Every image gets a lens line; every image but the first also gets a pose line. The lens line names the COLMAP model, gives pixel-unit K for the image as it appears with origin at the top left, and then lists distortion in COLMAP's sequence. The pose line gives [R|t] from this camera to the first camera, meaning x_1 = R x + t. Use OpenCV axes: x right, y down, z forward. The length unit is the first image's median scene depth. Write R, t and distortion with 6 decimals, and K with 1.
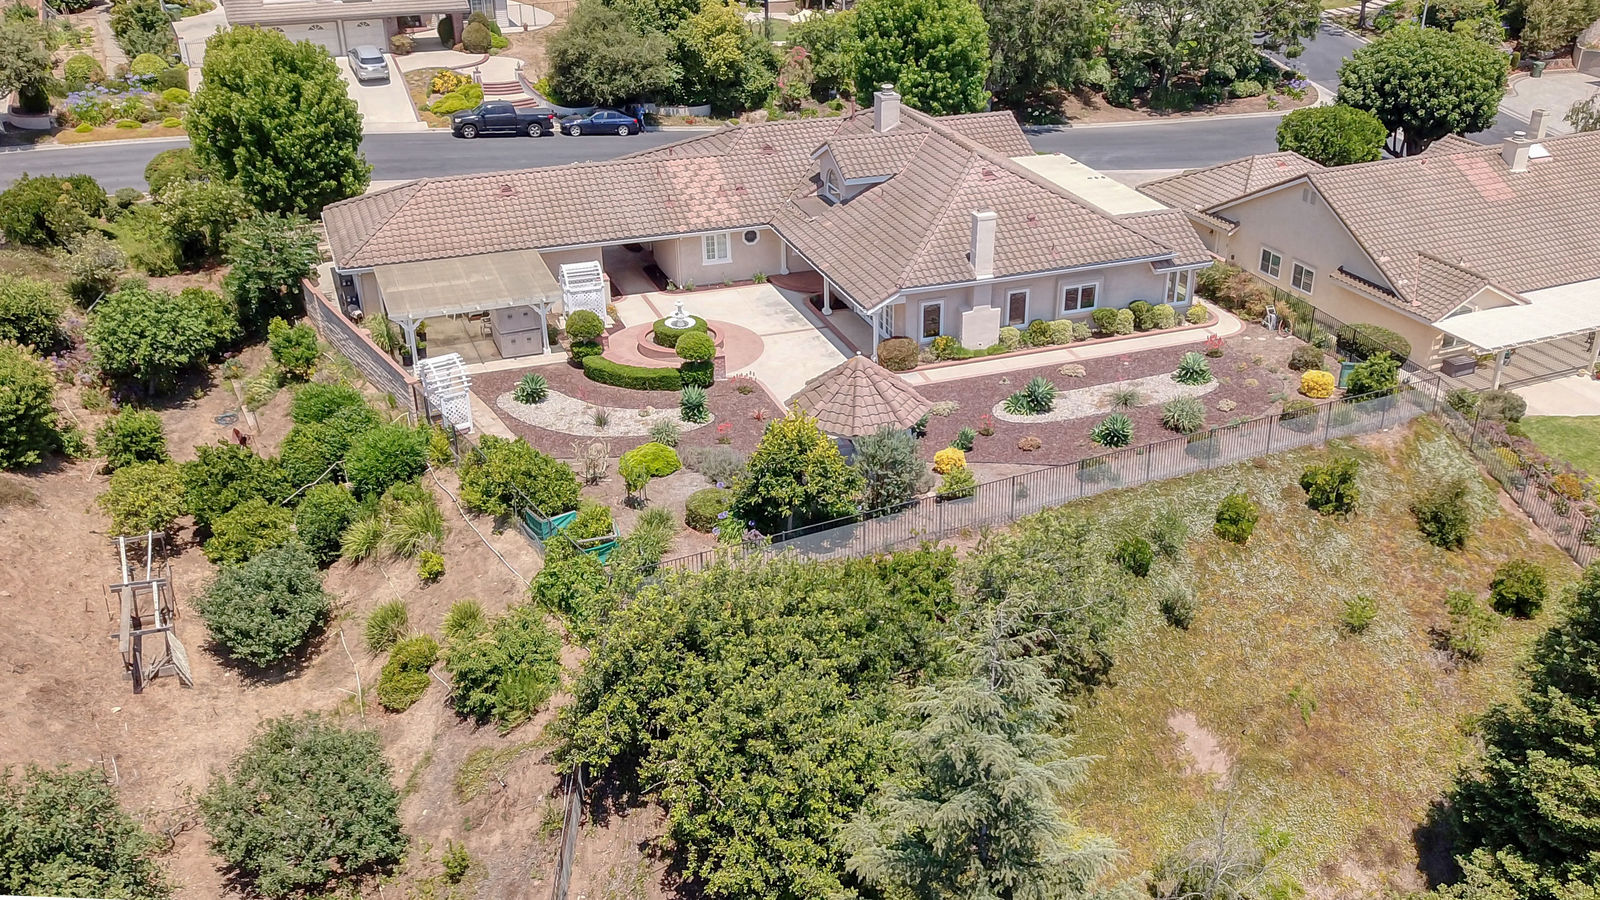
lens RADIAL K [[1259.4, 0, 799.7], [0, 1259.4, 449.1], [0, 0, 1]] dist [-0.004961, 0.052252]
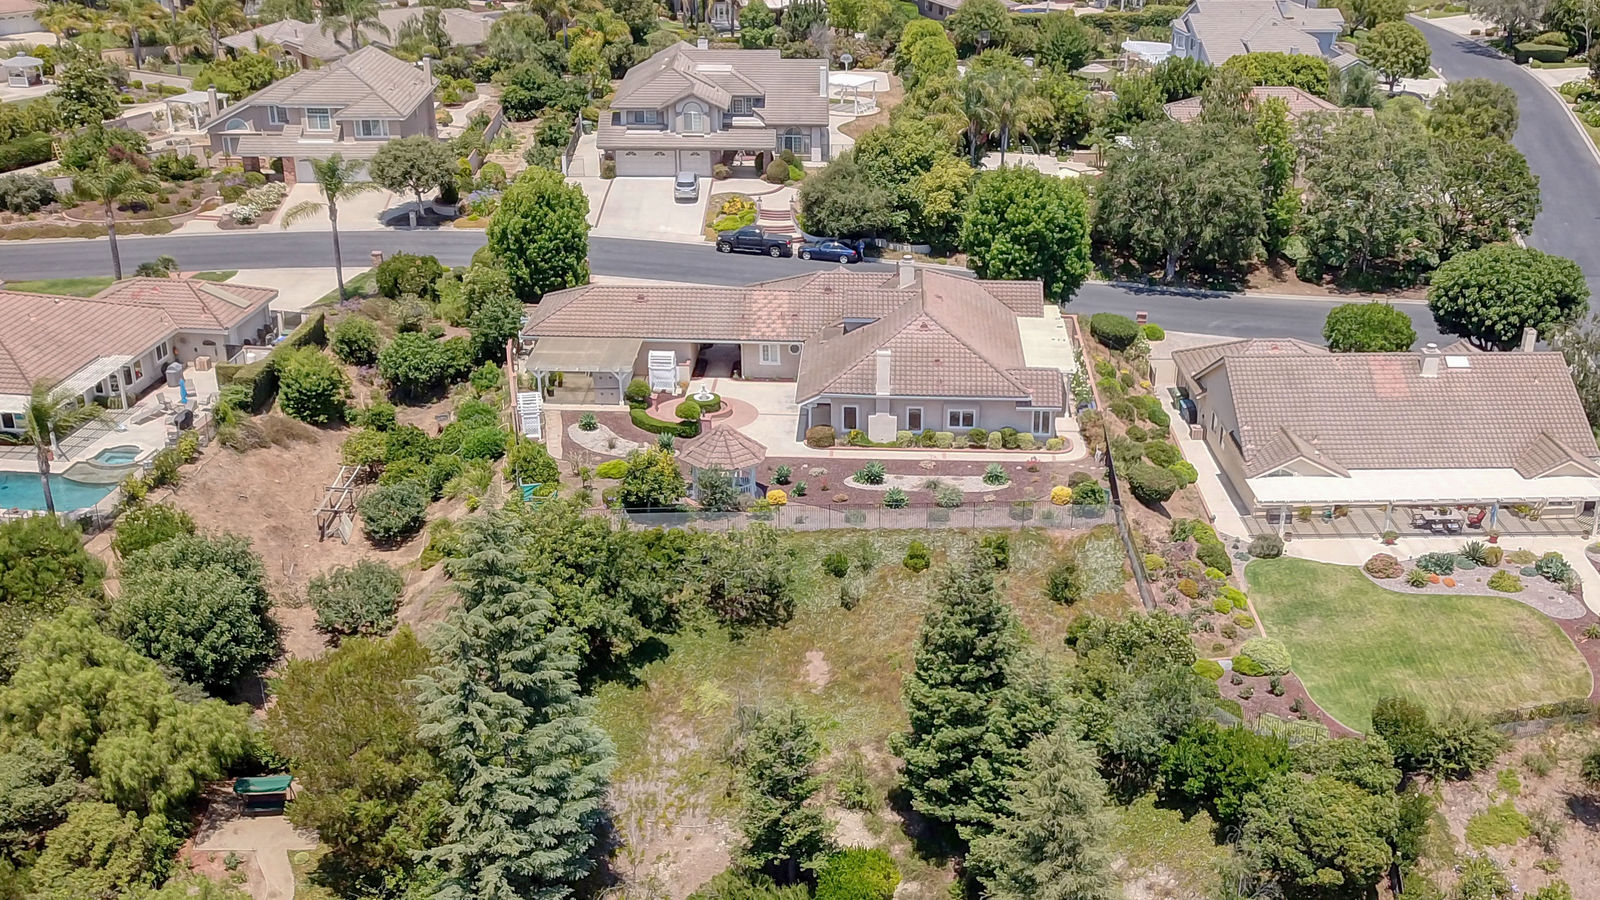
lens RADIAL K [[1214.2, 0, 800.8], [0, 1214.2, 512.4], [0, 0, 1]] dist [0.047392, 0.006126]
pose [[0.943463, 0.165956, -0.286943, 0.302698], [-0.174169, 0.984711, -0.003150, 0.014311], [0.282033, 0.052948, 0.957943, -0.247277]]
